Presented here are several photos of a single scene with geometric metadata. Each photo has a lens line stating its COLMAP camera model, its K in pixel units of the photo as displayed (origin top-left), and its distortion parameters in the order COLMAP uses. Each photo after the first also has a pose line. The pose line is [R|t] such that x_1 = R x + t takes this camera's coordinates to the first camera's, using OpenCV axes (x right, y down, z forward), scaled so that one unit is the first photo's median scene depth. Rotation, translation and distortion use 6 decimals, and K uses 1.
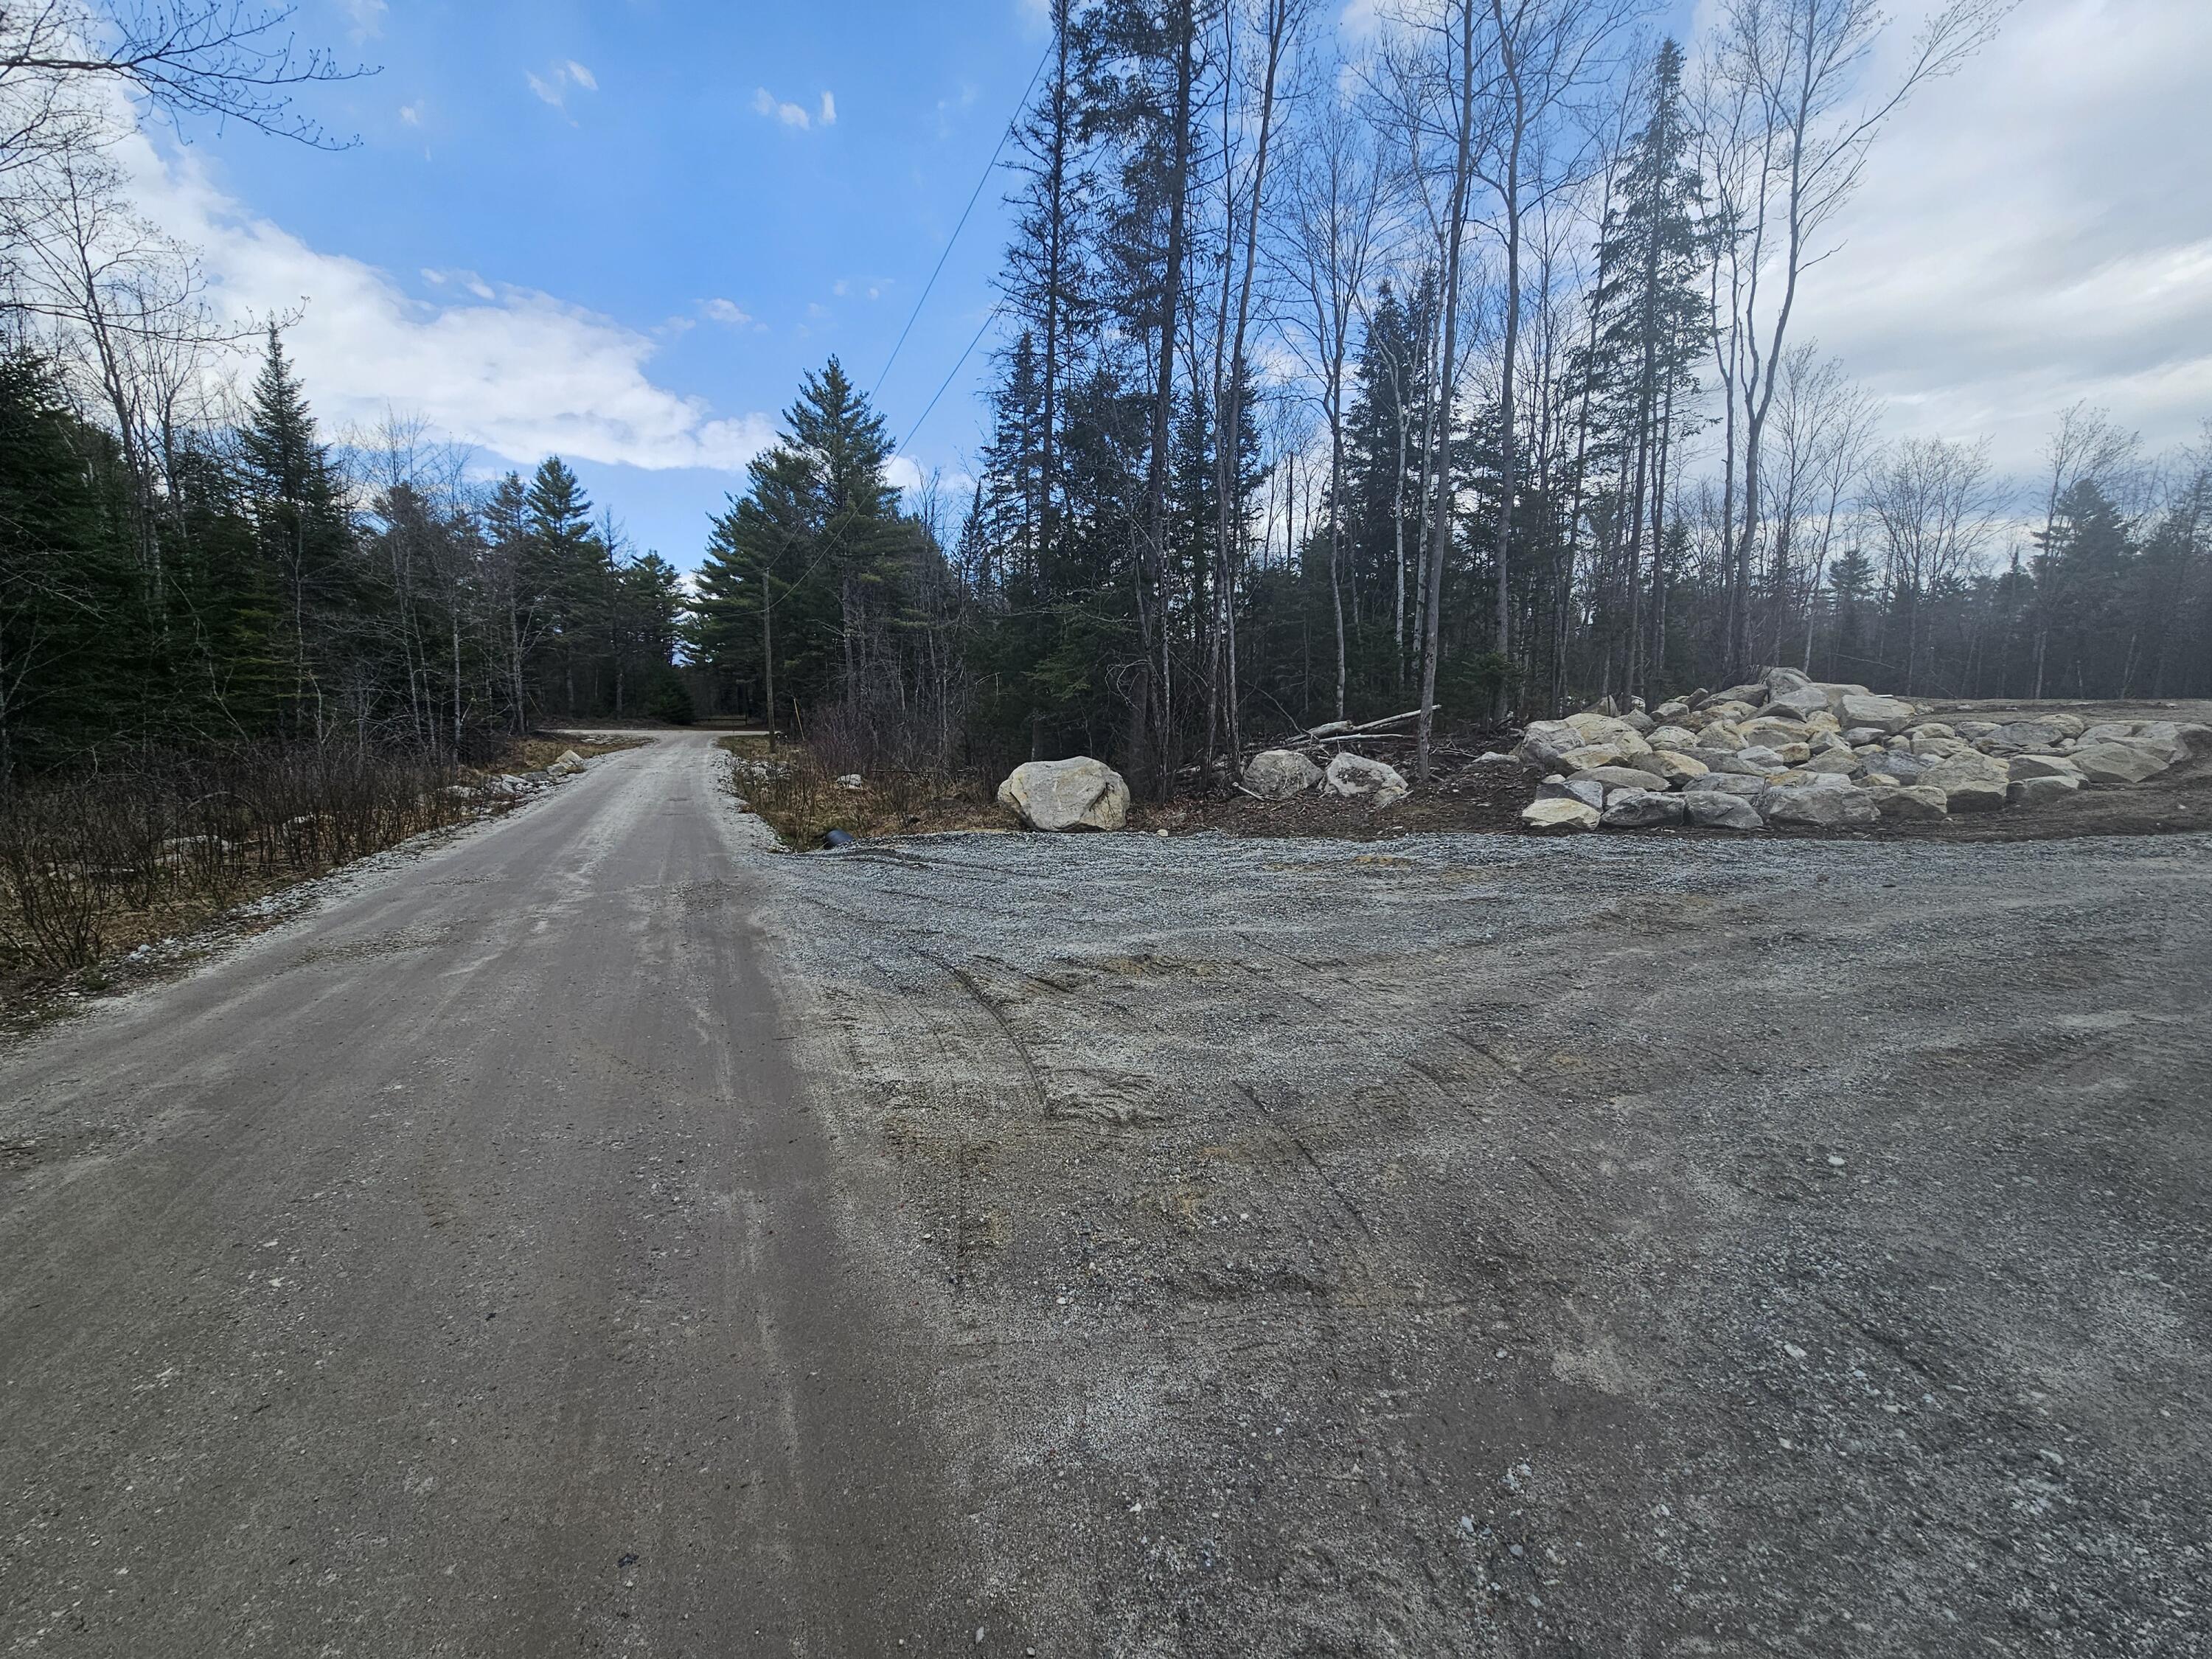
lens RADIAL K [[899.5, 0, 1098.3], [0, 899.5, 844.8], [0, 0, 1]] dist [-0.002576, -0.000528]
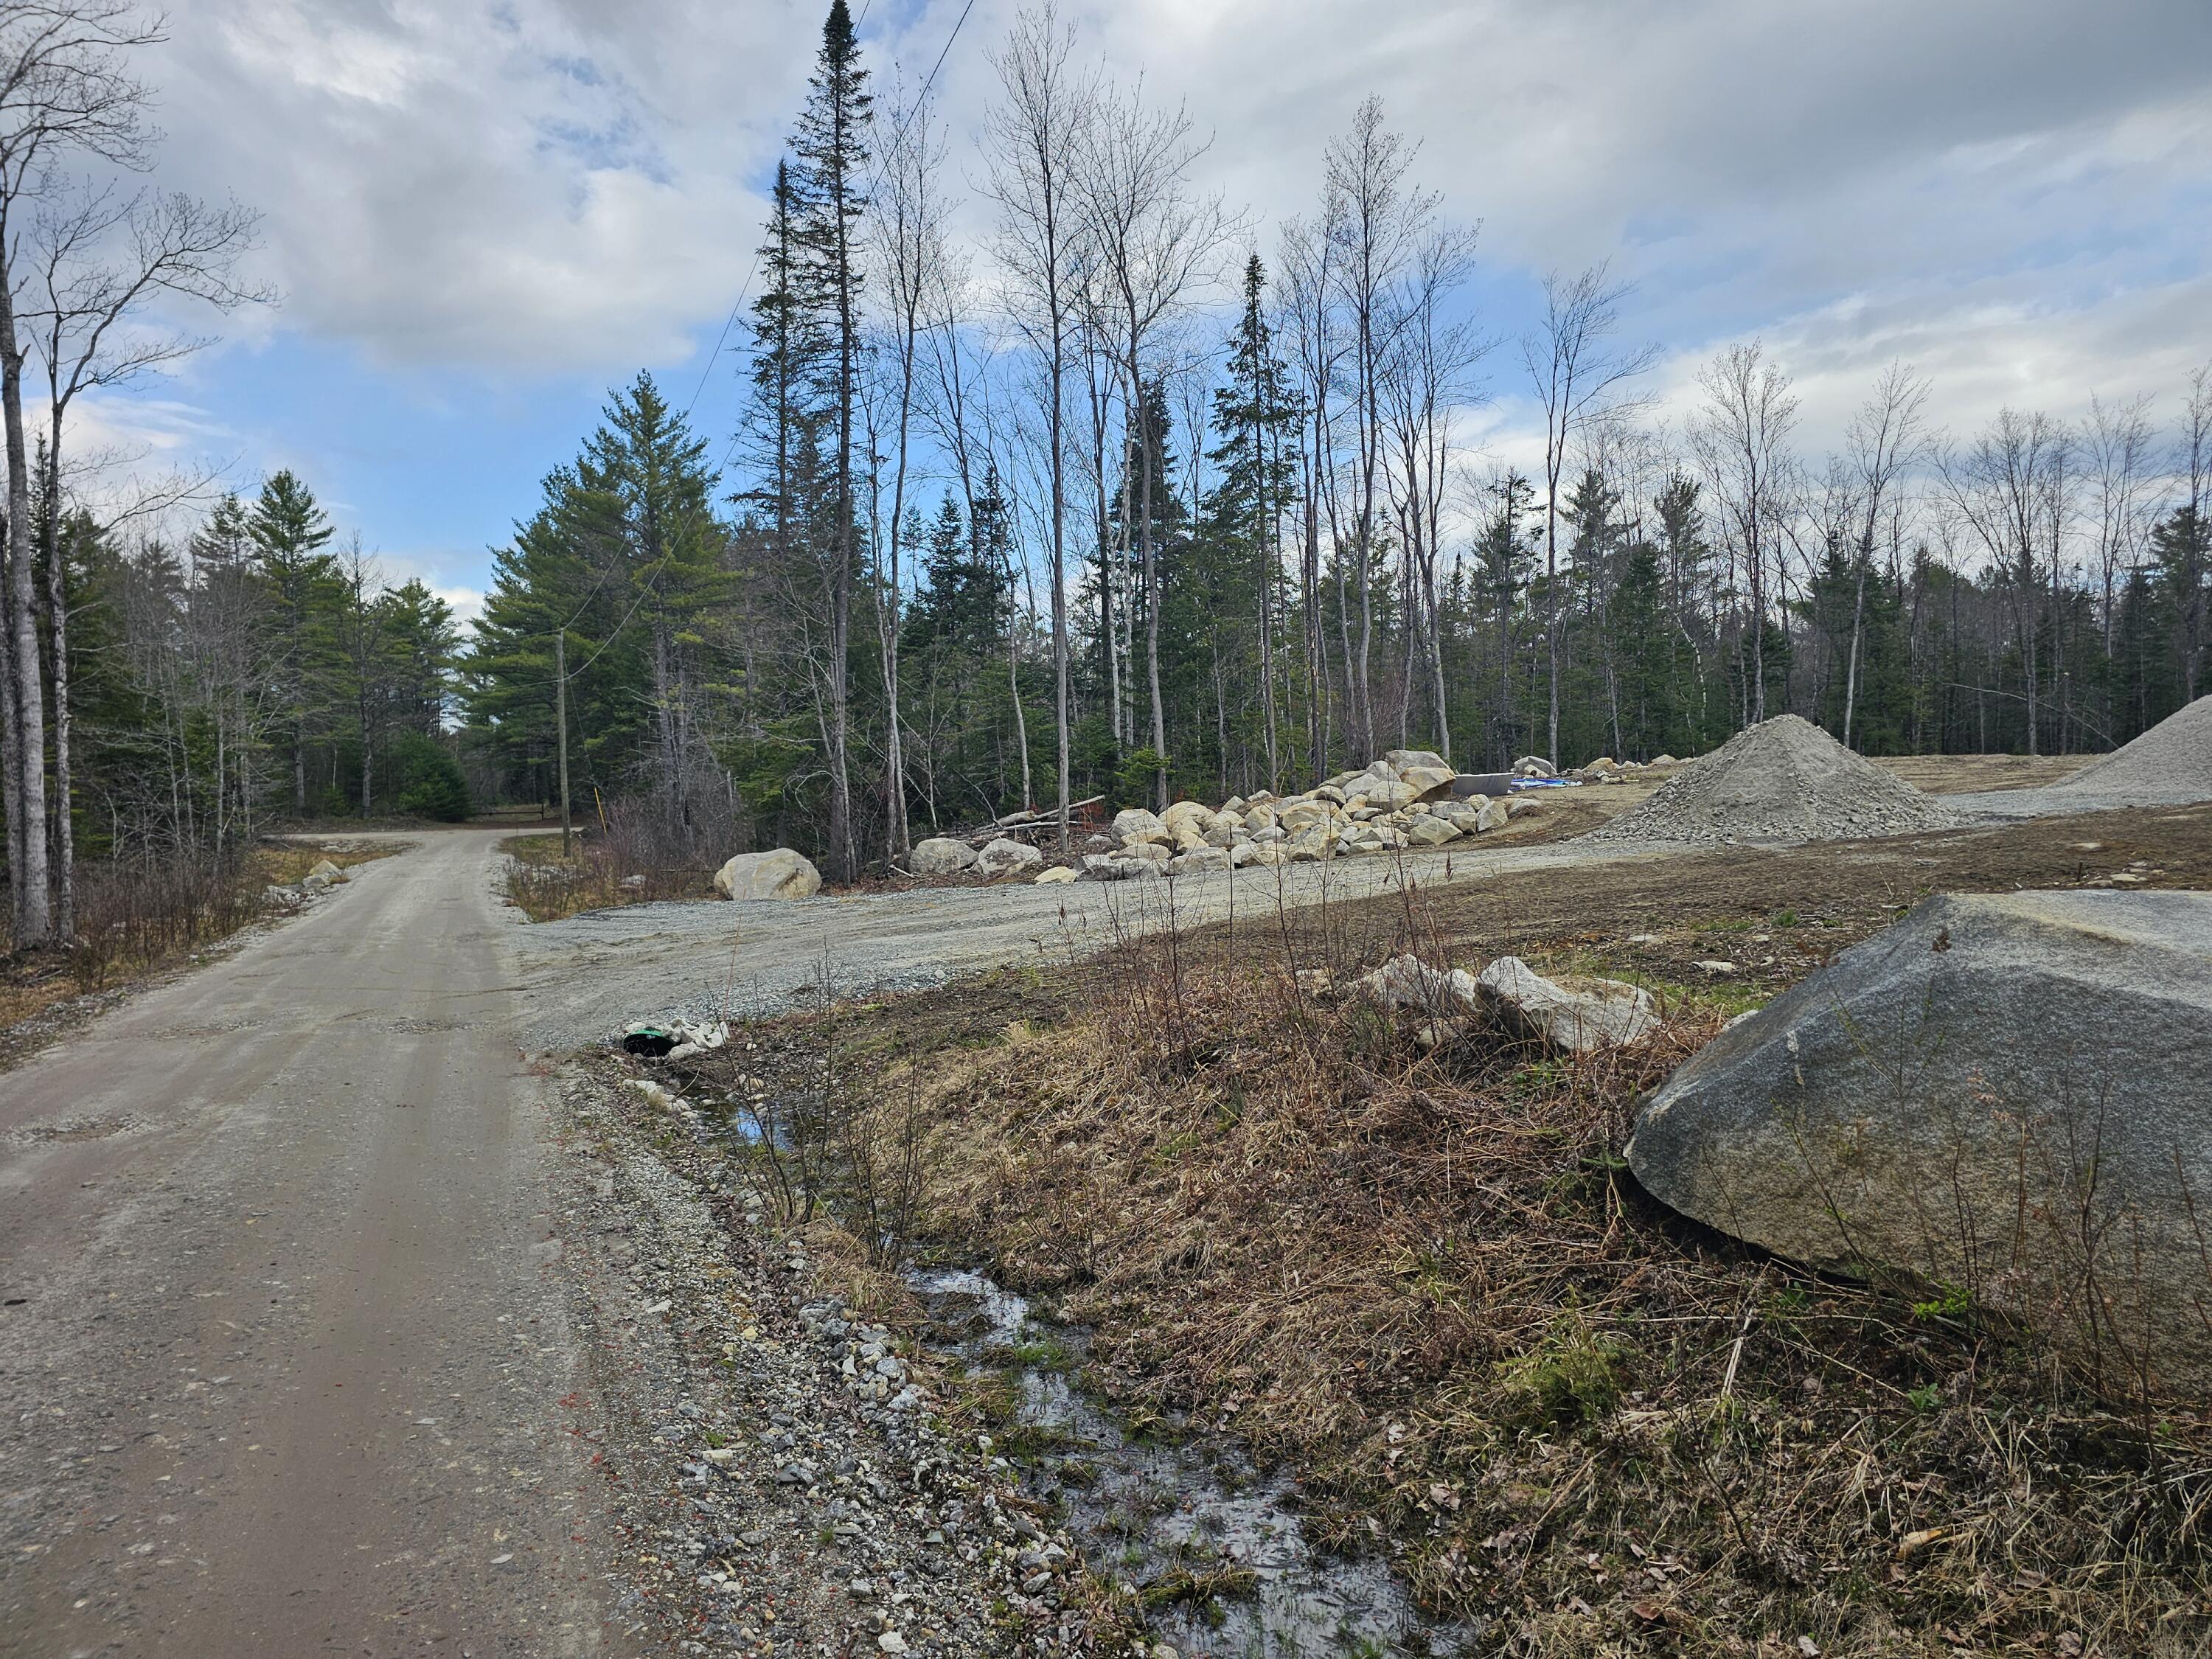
lens RADIAL K [[1490.6, 0, 1104.8], [0, 1490.6, 836.5], [0, 0, 1]] dist [0.048974, -0.033565]
pose [[0.999305, -0.031221, -0.020359, 0.137337], [0.028885, 0.993903, -0.106403, 0.034256], [0.023557, 0.105741, 0.994115, -0.301805]]
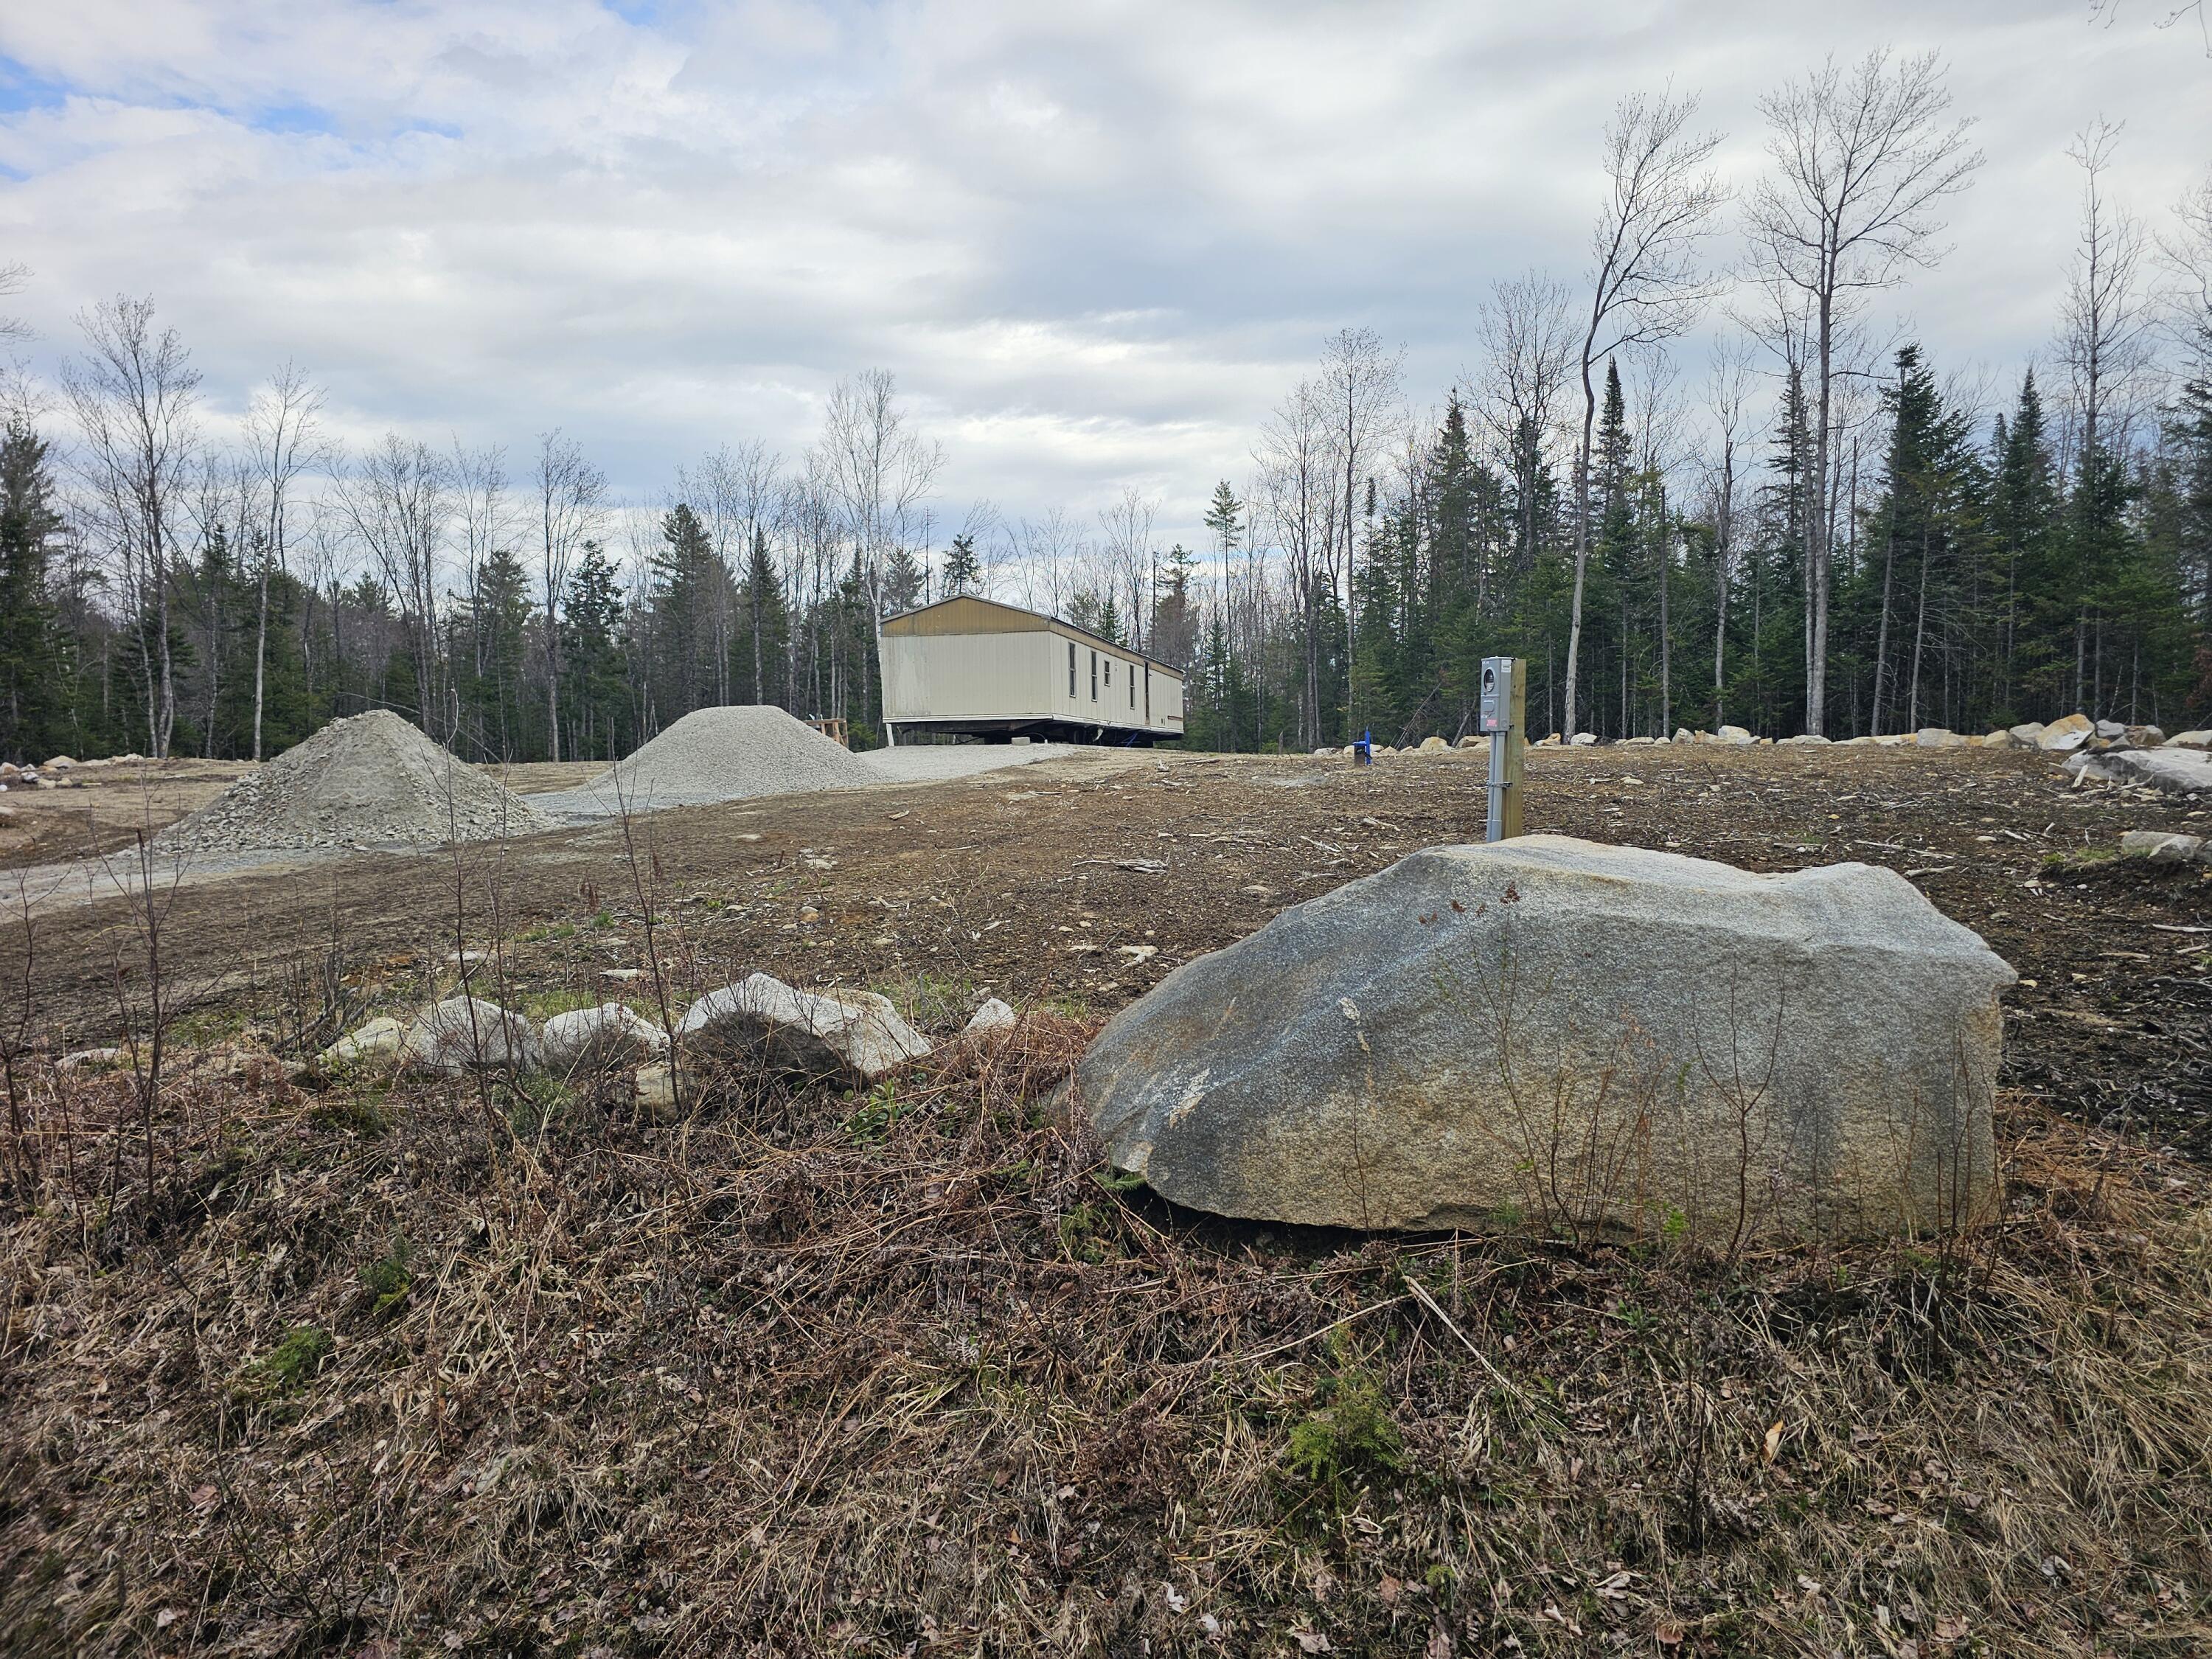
lens RADIAL K [[1490.6, 0, 1107.9], [0, 1490.6, 827.4], [0, 0, 1]] dist [0.048974, -0.033565]
pose [[0.543872, -0.052527, 0.837523, 0.096467], [0.137528, 0.990124, -0.027211, 0.028054], [-0.827822, 0.129982, 0.545724, -0.249774]]
